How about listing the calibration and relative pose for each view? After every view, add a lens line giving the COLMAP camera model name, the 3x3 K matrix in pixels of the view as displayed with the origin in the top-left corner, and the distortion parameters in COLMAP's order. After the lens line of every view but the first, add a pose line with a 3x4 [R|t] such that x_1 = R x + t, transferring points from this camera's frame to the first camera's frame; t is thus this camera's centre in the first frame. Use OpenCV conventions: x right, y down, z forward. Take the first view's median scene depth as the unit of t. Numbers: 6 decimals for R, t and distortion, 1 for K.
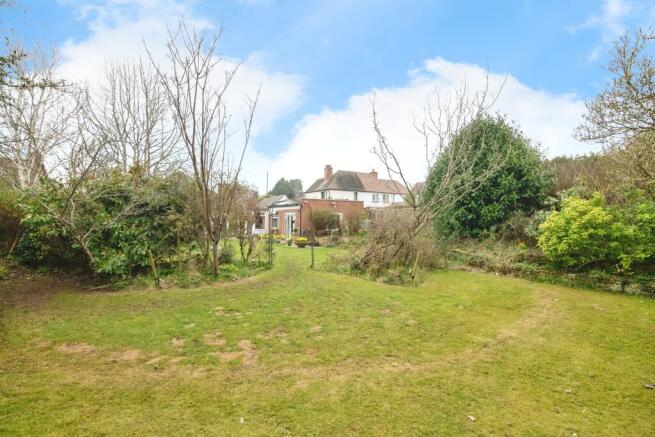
lens RADIAL K [[301.9, 0, 327.3], [0, 301.9, 220.8], [0, 0, 1]] dist [-0.004665, -0.000968]
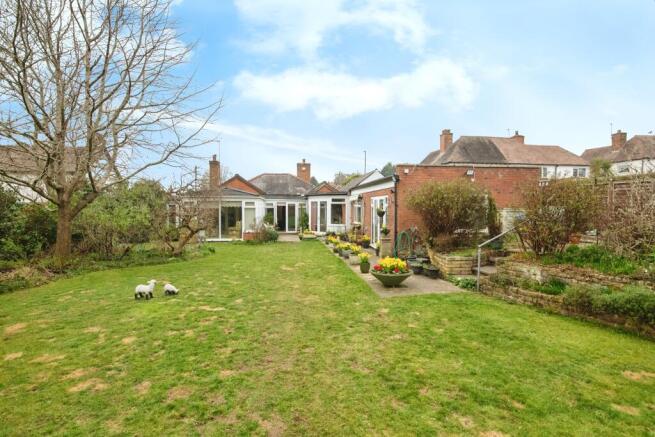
lens RADIAL K [[301.9, 0, 325.5], [0, 301.9, 217.6], [0, 0, 1]] dist [-0.004665, -0.000968]
pose [[0.934945, -0.004152, -0.354767, -0.019121], [0.014233, 0.999566, 0.025811, -0.003983], [0.354506, -0.029181, 0.934598, 0.412440]]
